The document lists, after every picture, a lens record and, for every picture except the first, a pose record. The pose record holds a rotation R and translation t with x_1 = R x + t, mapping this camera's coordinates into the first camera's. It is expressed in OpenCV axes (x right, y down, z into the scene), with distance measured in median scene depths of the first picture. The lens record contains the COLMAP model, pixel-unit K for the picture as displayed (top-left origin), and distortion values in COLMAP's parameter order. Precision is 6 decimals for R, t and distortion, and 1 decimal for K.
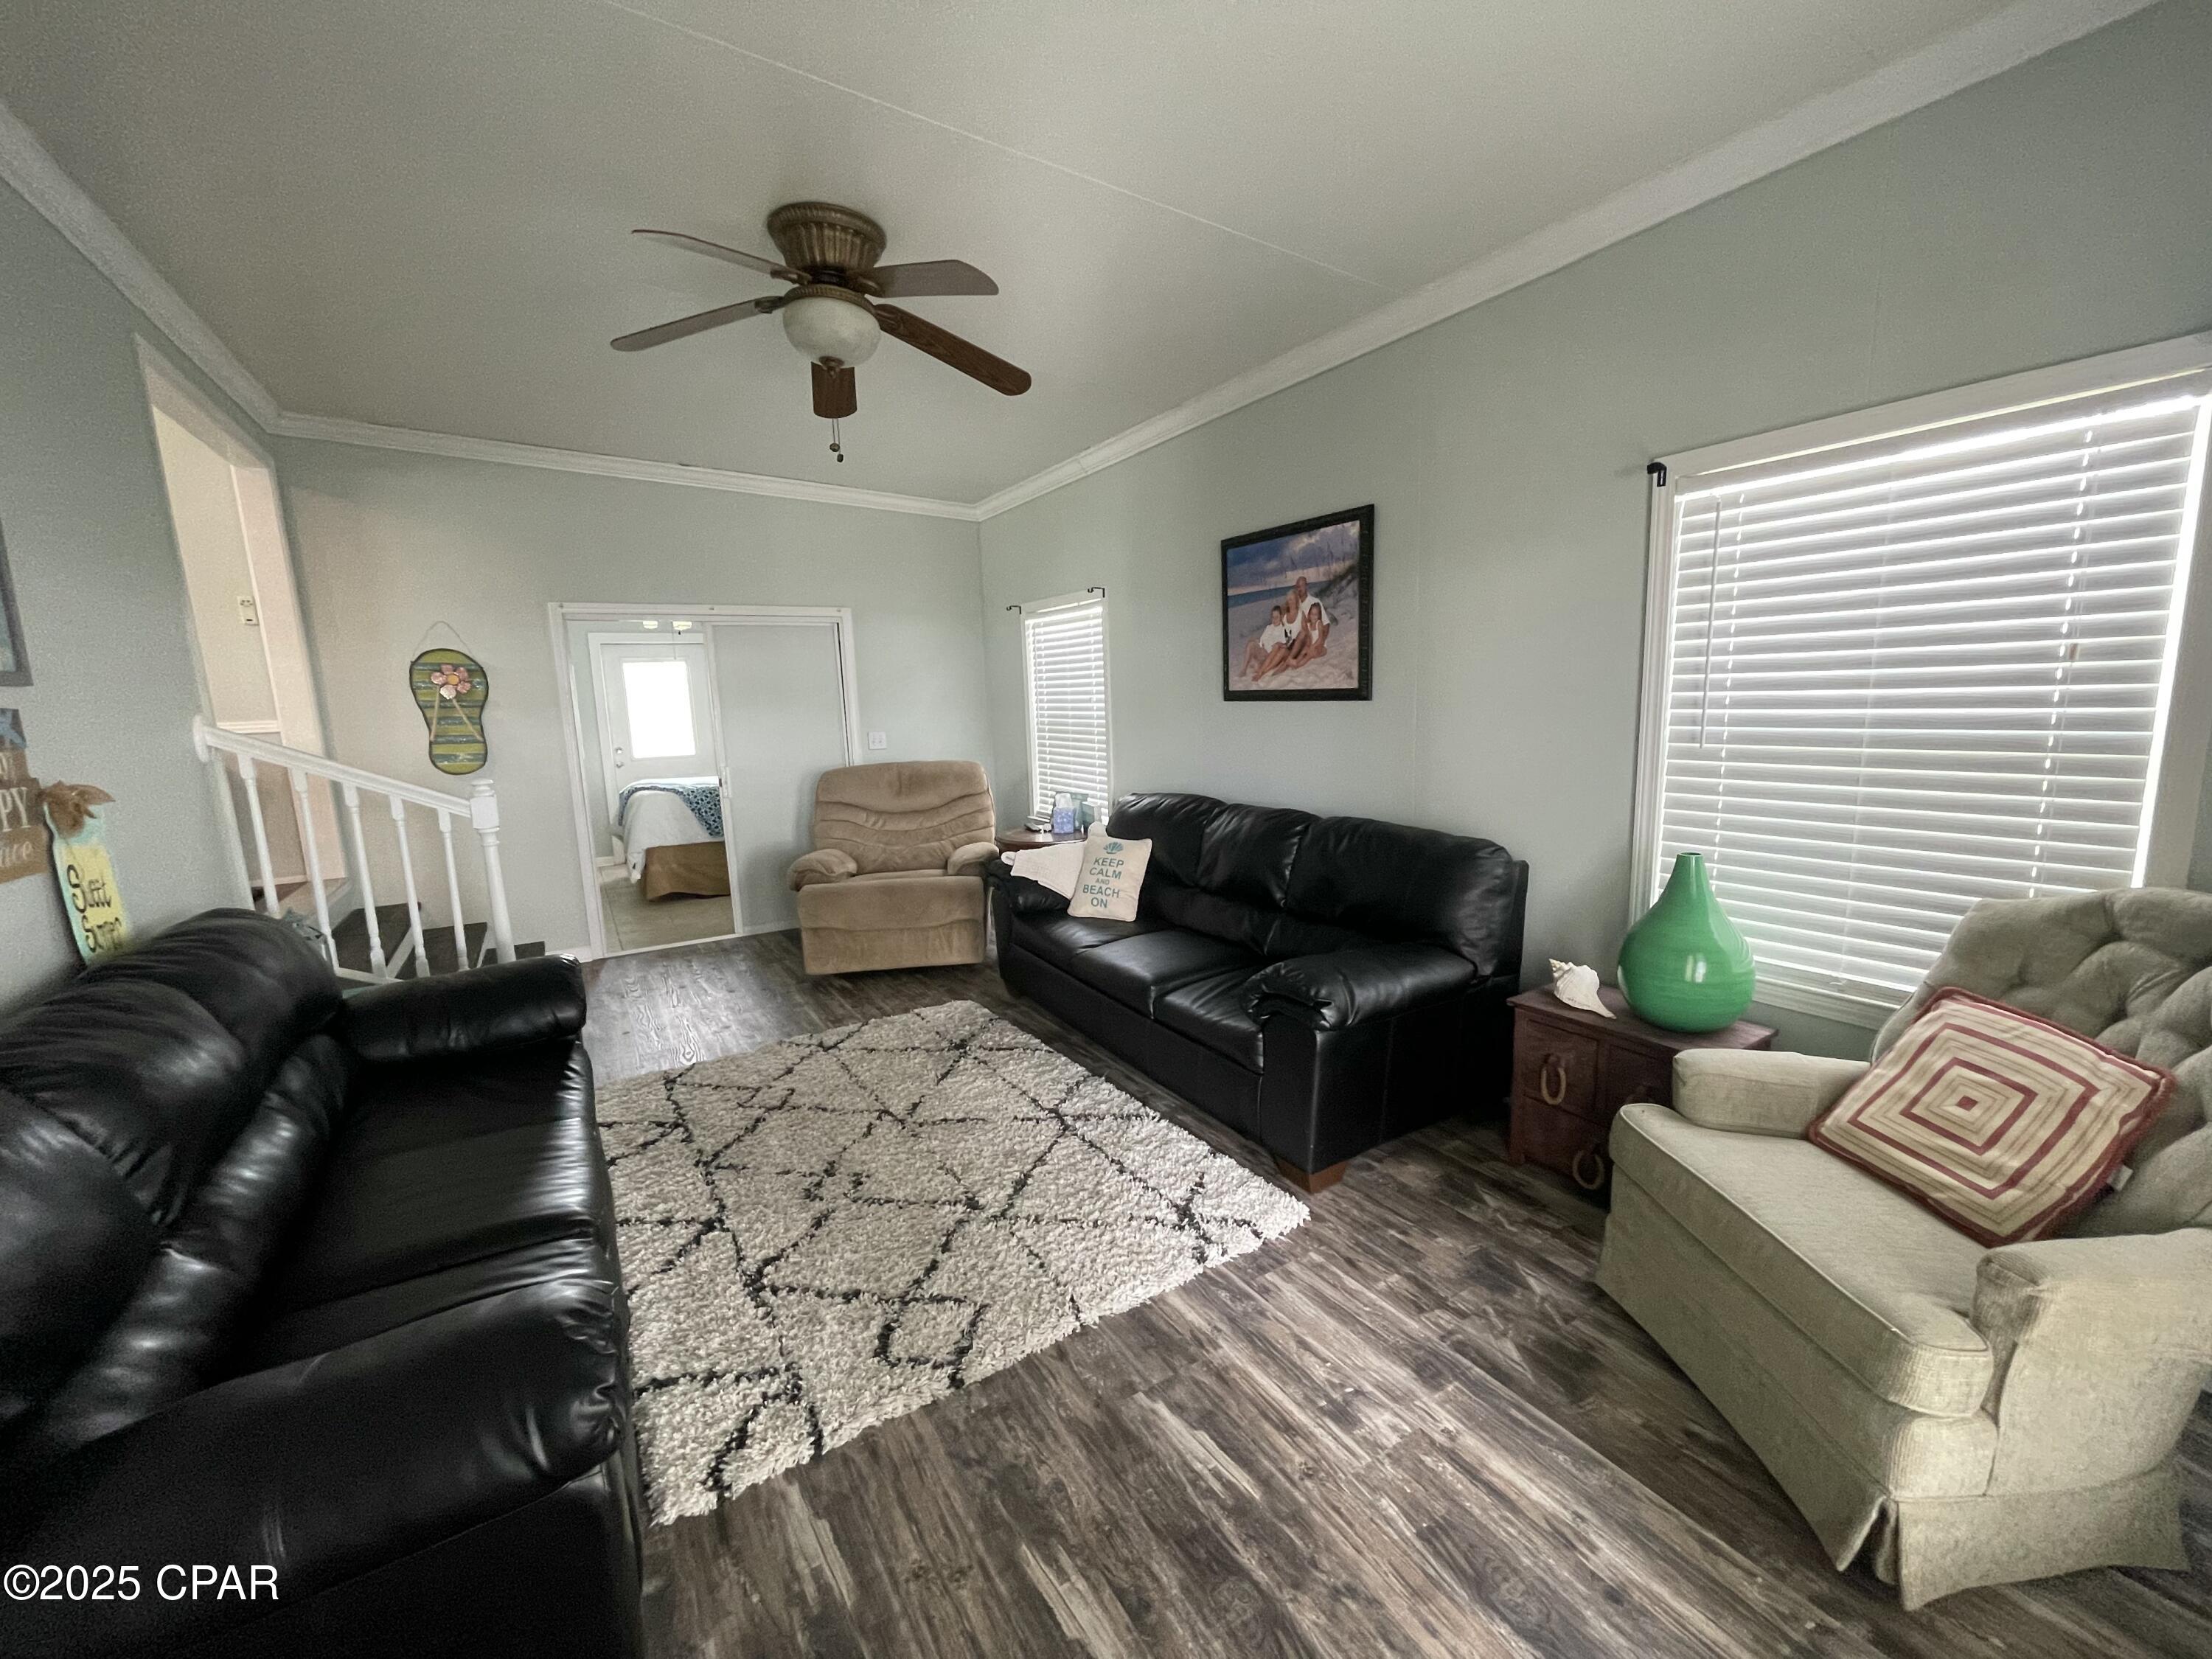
lens RADIAL K [[886.6, 0, 1109.1], [0, 886.6, 836.8], [0, 0, 1]] dist [-0.002125, -0.000793]
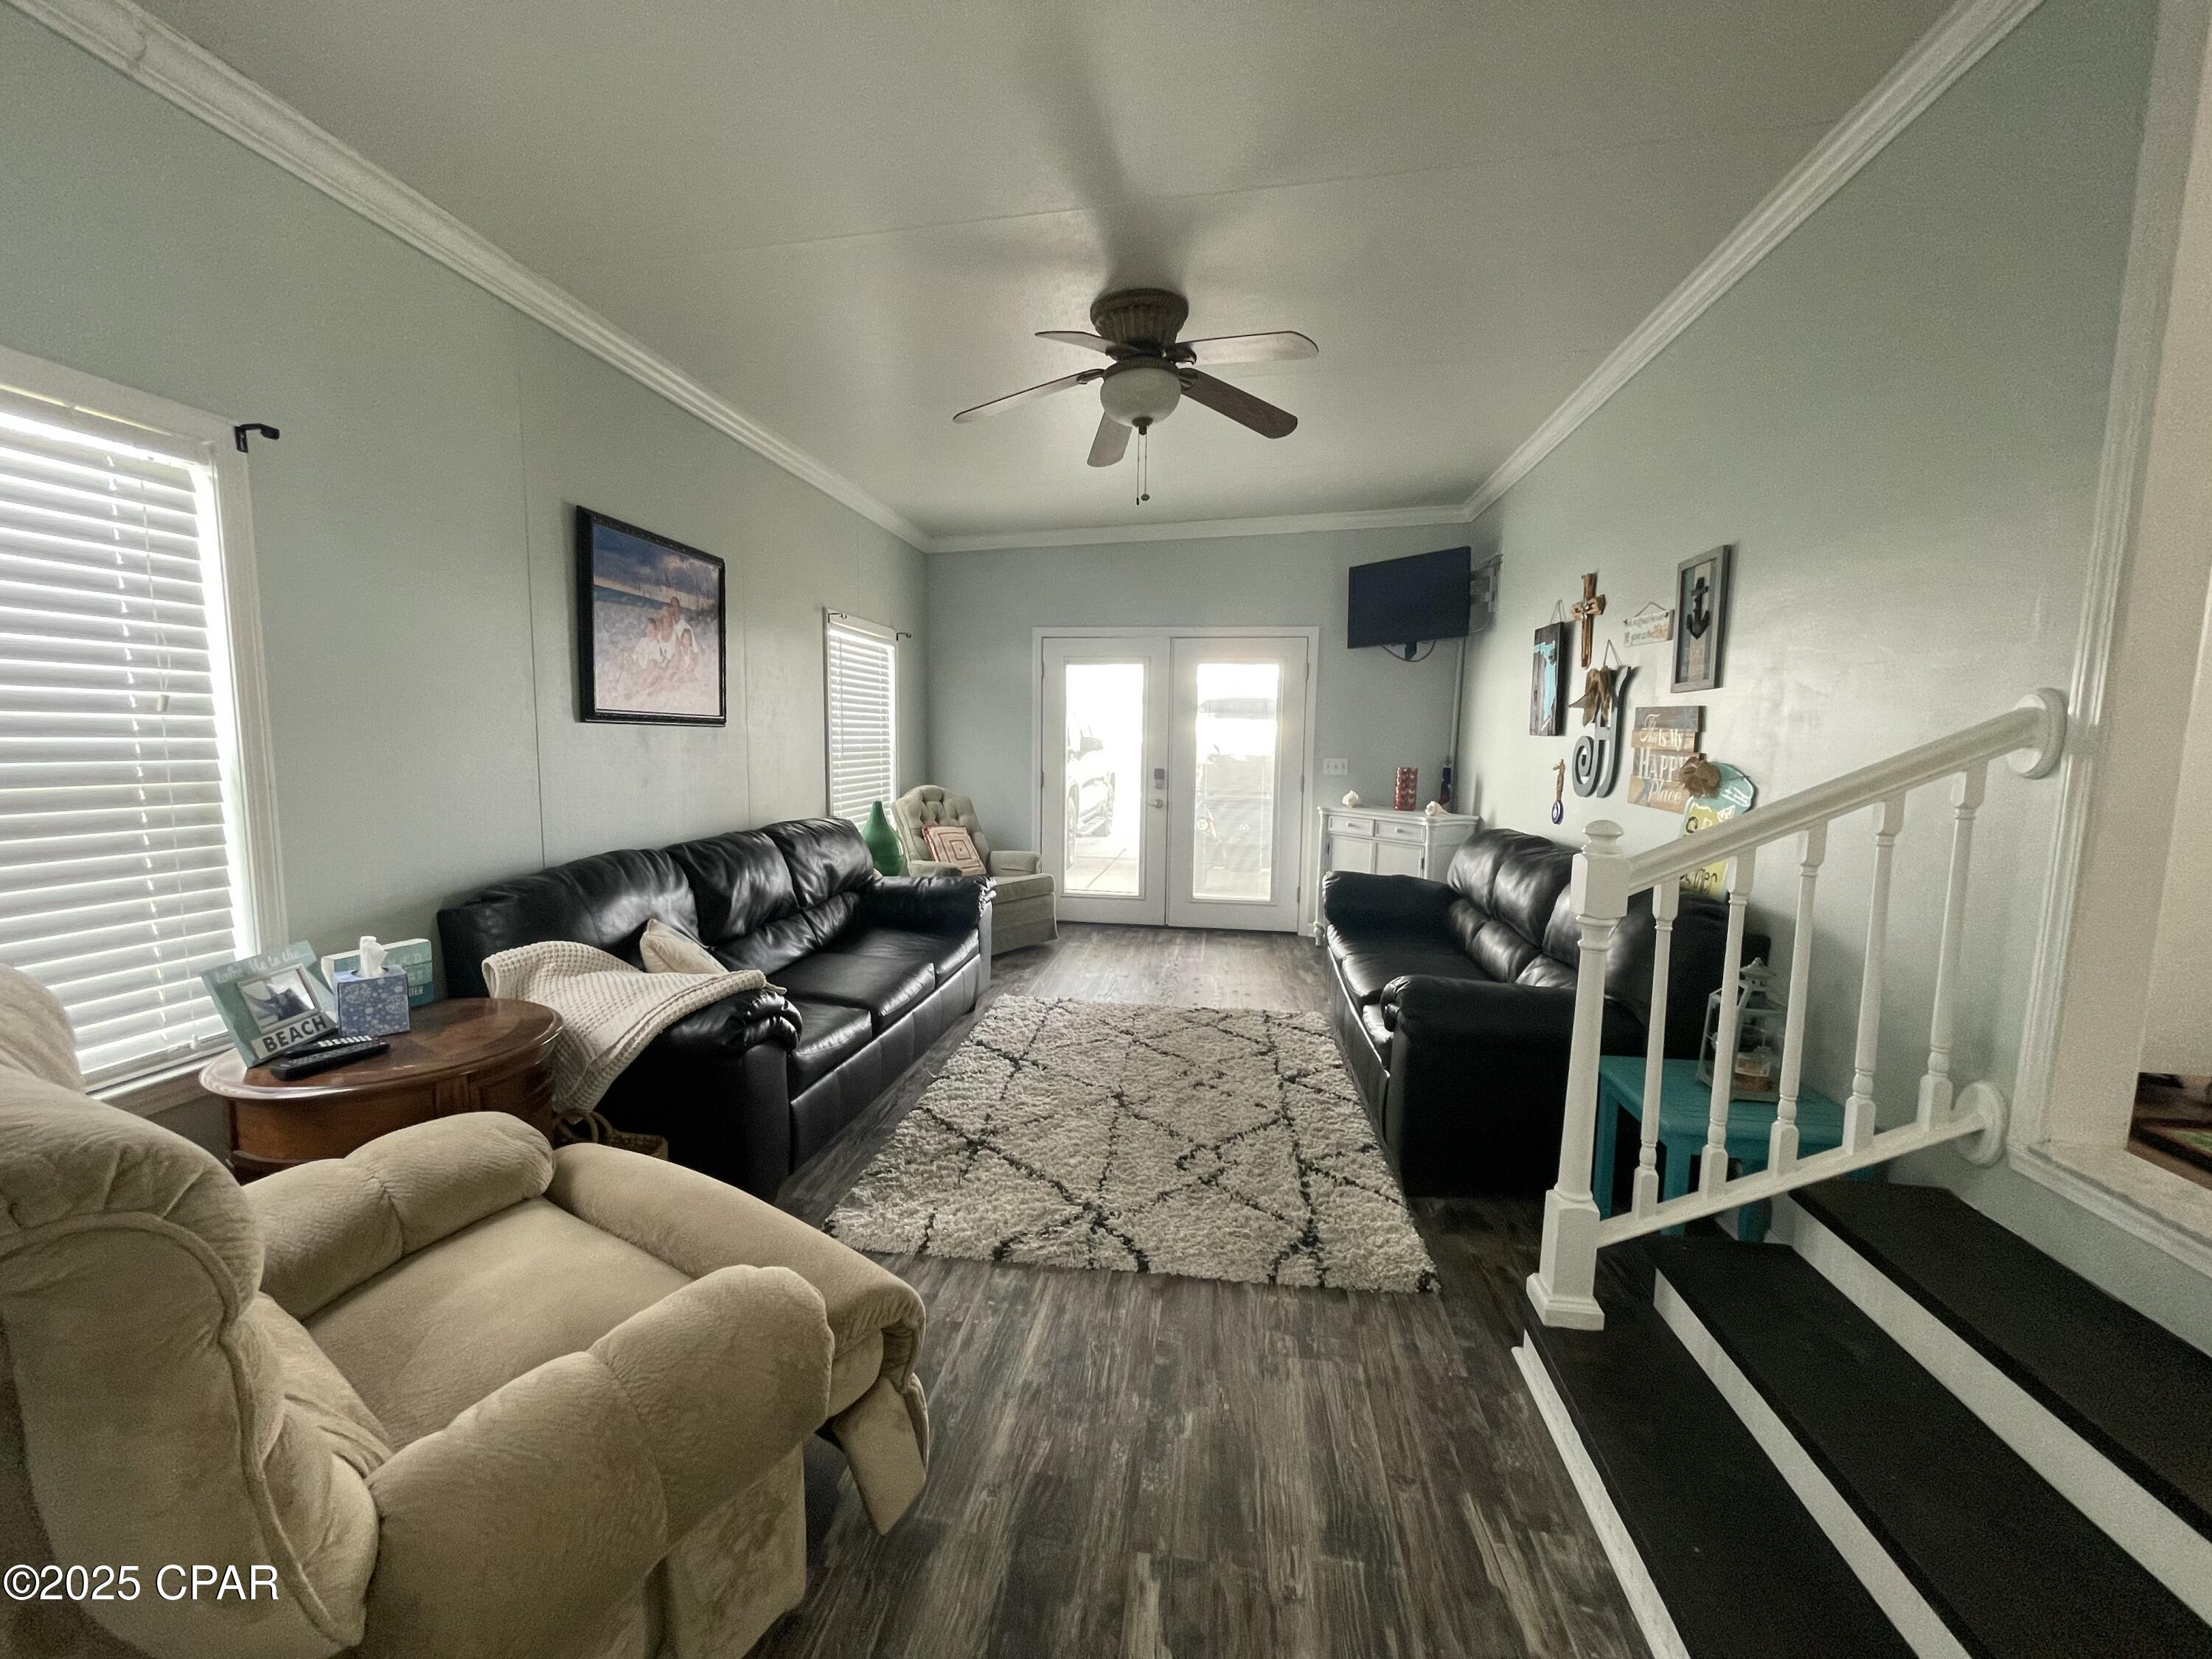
lens RADIAL K [[886.6, 0, 1109.1], [0, 886.6, 836.8], [0, 0, 1]] dist [-0.002125, -0.000793]
pose [[-0.764308, -0.042842, 0.643427, -0.777828], [0.119021, 0.971276, 0.206053, -0.183861], [-0.633773, 0.234069, -0.737254, 1.479183]]
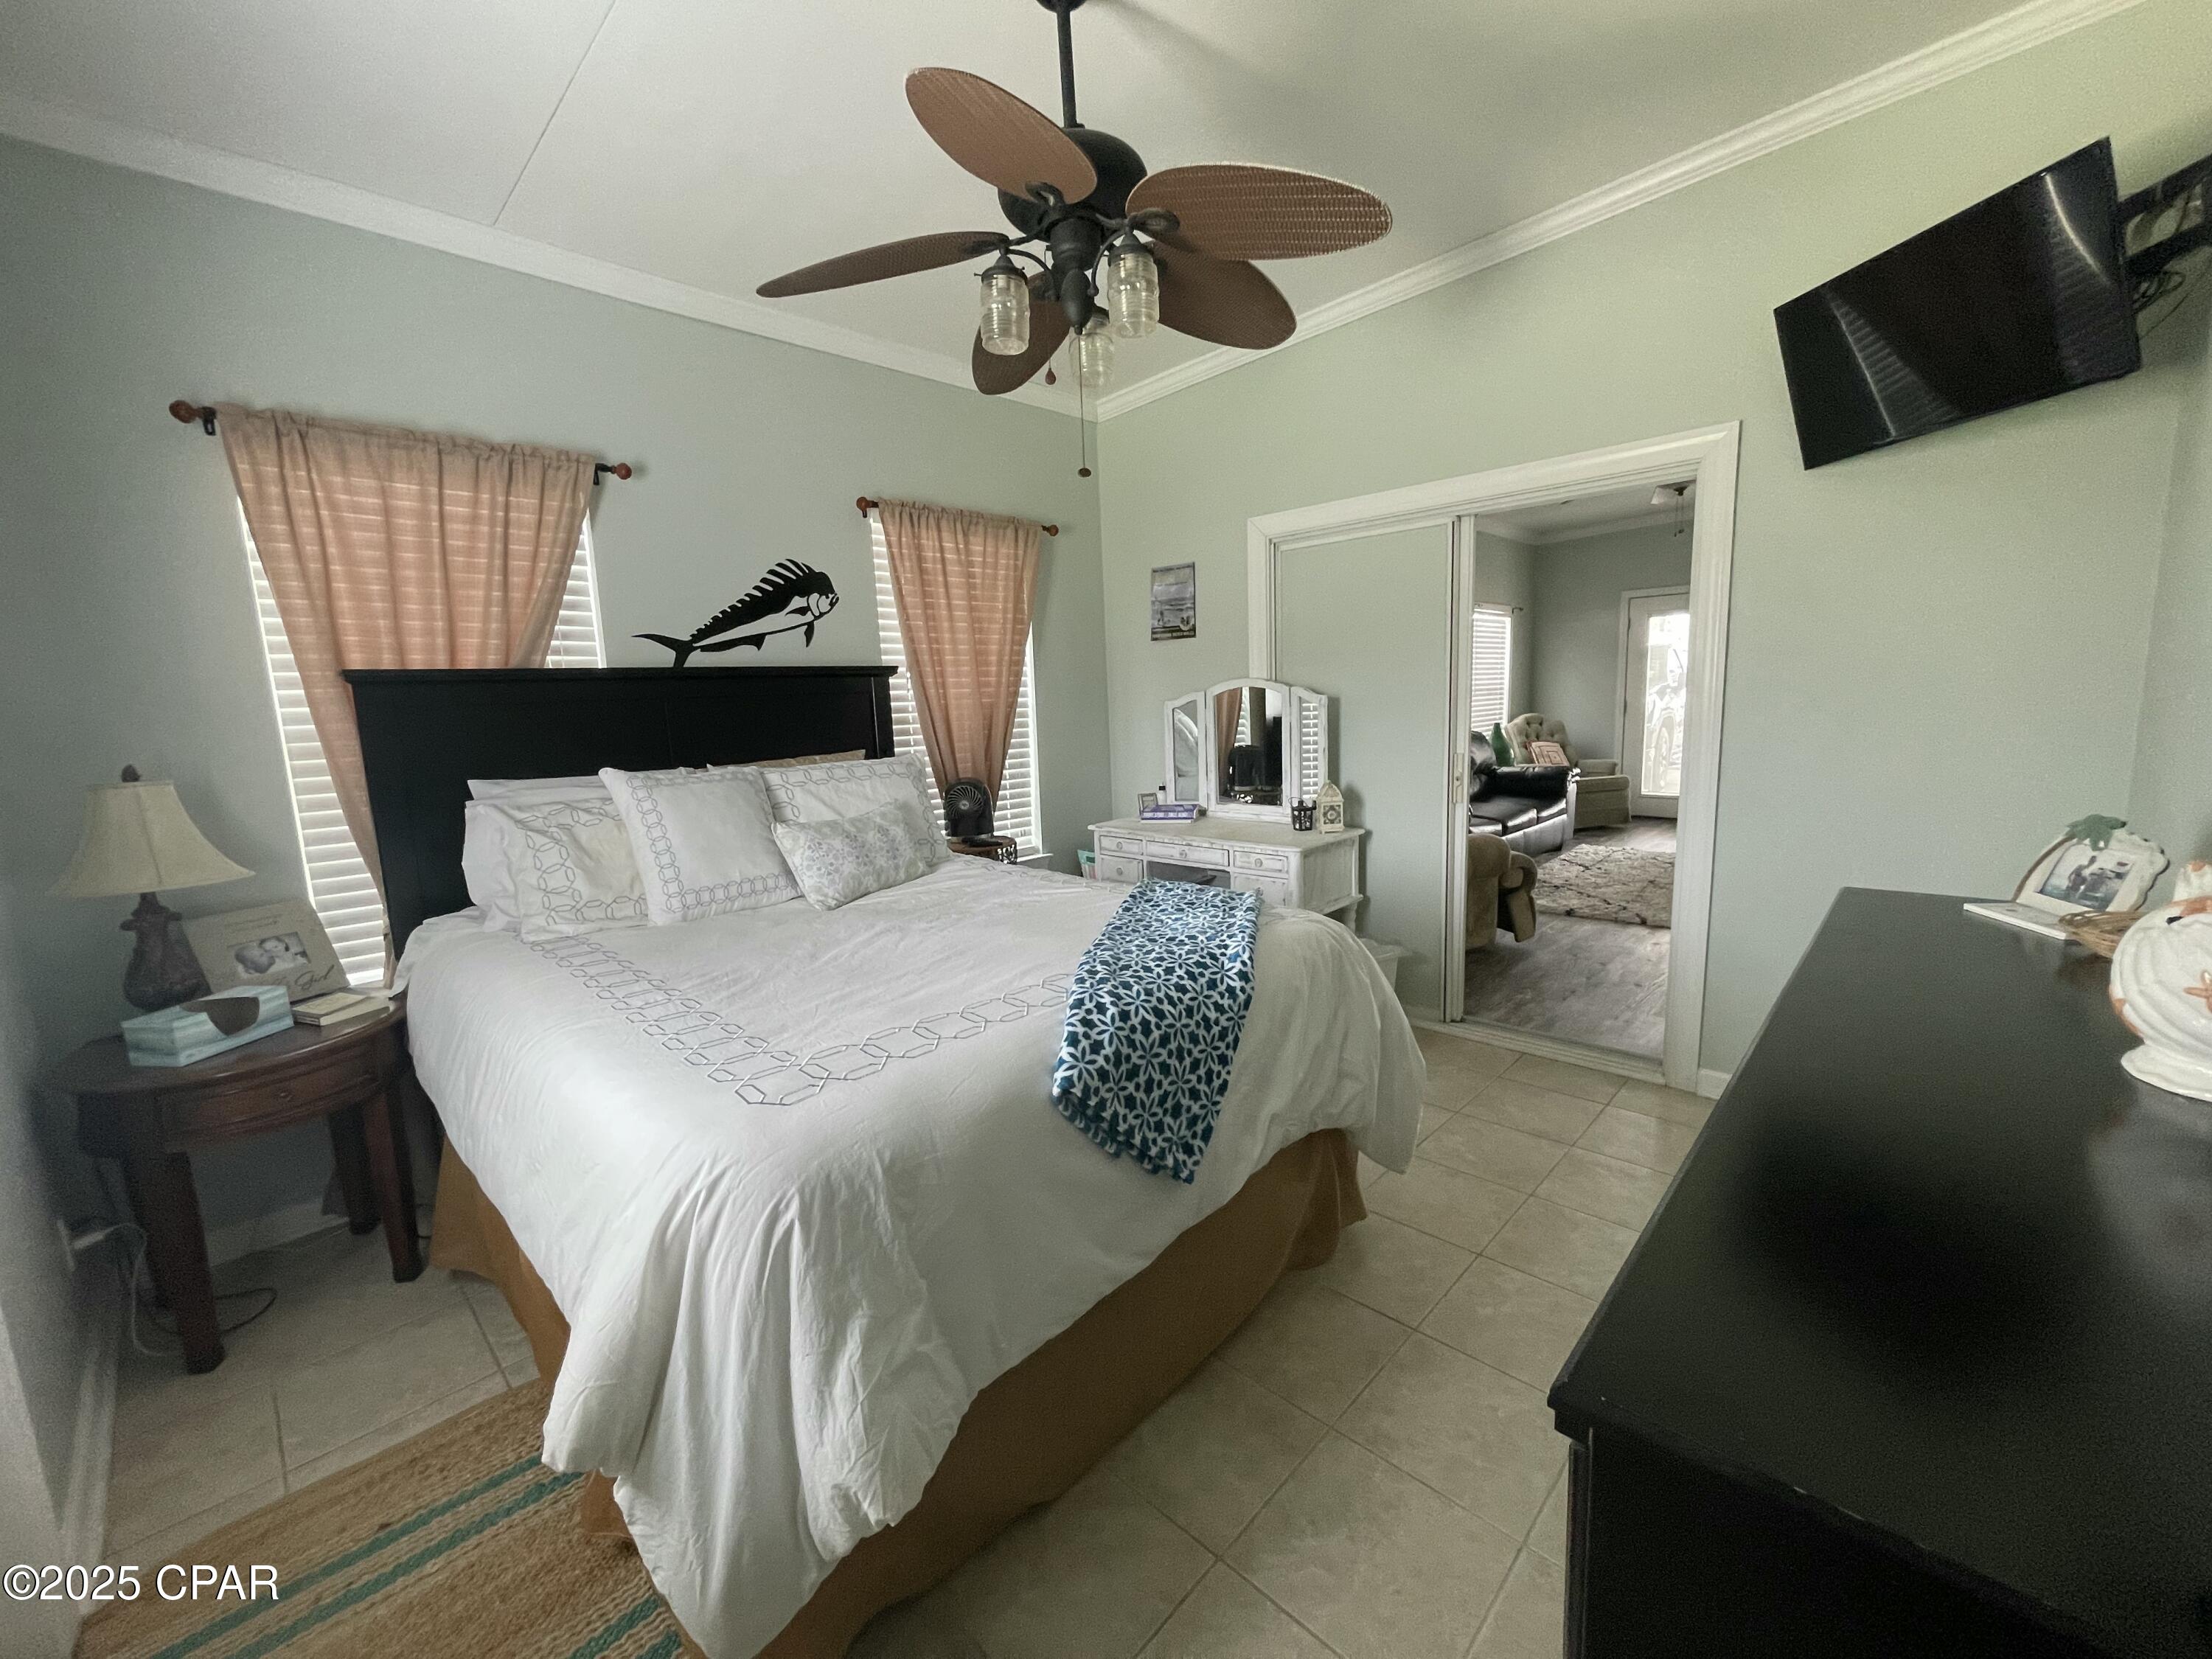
lens RADIAL K [[886.6, 0, 1109.1], [0, 886.6, 836.8], [0, 0, 1]] dist [-0.002125, -0.000793]
pose [[-0.240761, -0.104510, 0.964941, -1.609999], [0.203611, 0.966625, 0.155495, -0.266189], [-0.948987, 0.233910, -0.211447, 2.195861]]
